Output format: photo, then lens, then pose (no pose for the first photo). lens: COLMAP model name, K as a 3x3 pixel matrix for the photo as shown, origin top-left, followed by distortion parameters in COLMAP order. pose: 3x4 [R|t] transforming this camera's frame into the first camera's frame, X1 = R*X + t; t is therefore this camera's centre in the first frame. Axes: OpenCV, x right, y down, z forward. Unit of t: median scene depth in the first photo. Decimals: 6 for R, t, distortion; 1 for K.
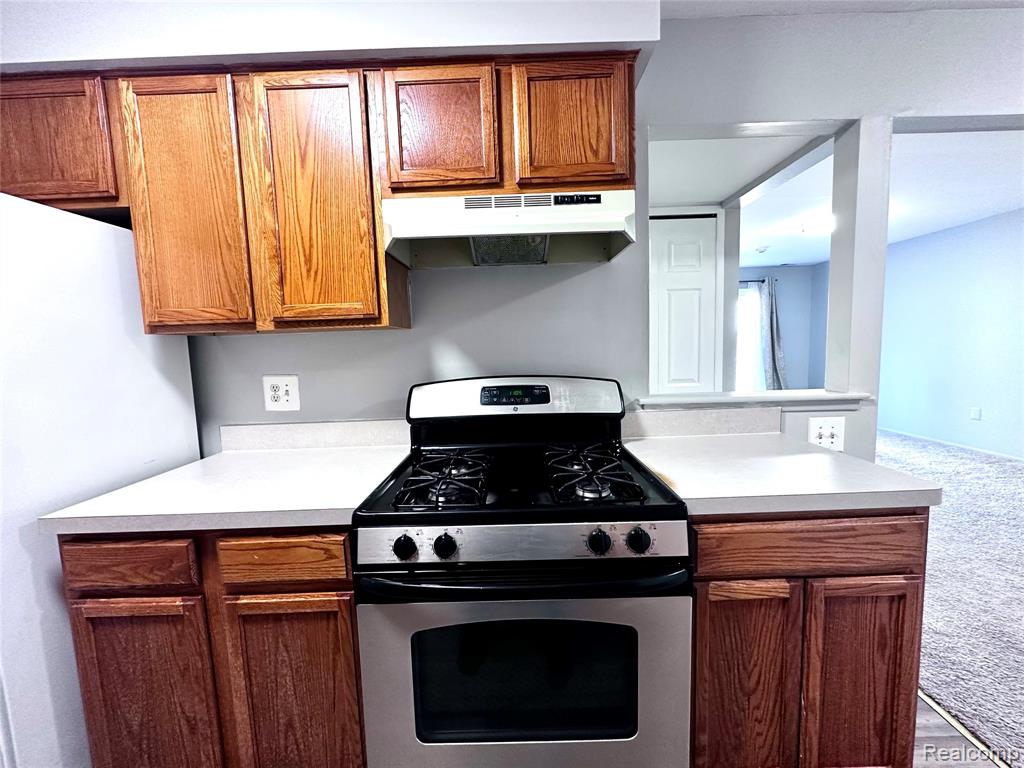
lens RADIAL K [[409.7, 0, 510.3], [0, 409.7, 380.5], [0, 0, 1]] dist [-0.003365, -0.000110]
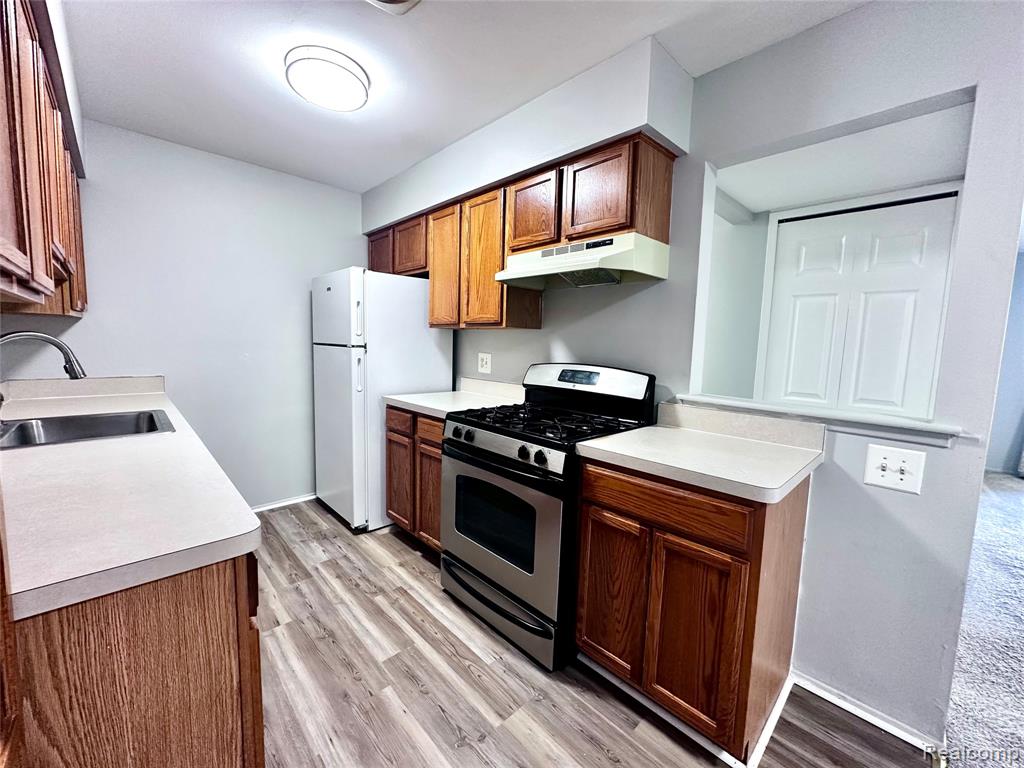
lens RADIAL K [[409.7, 0, 512.6], [0, 409.7, 380.1], [0, 0, 1]] dist [-0.003365, -0.000110]
pose [[0.694711, 0.118087, -0.709529, 1.039471], [-0.116193, 0.991900, 0.051316, -0.000985], [0.709842, 0.046792, 0.702805, -0.217077]]
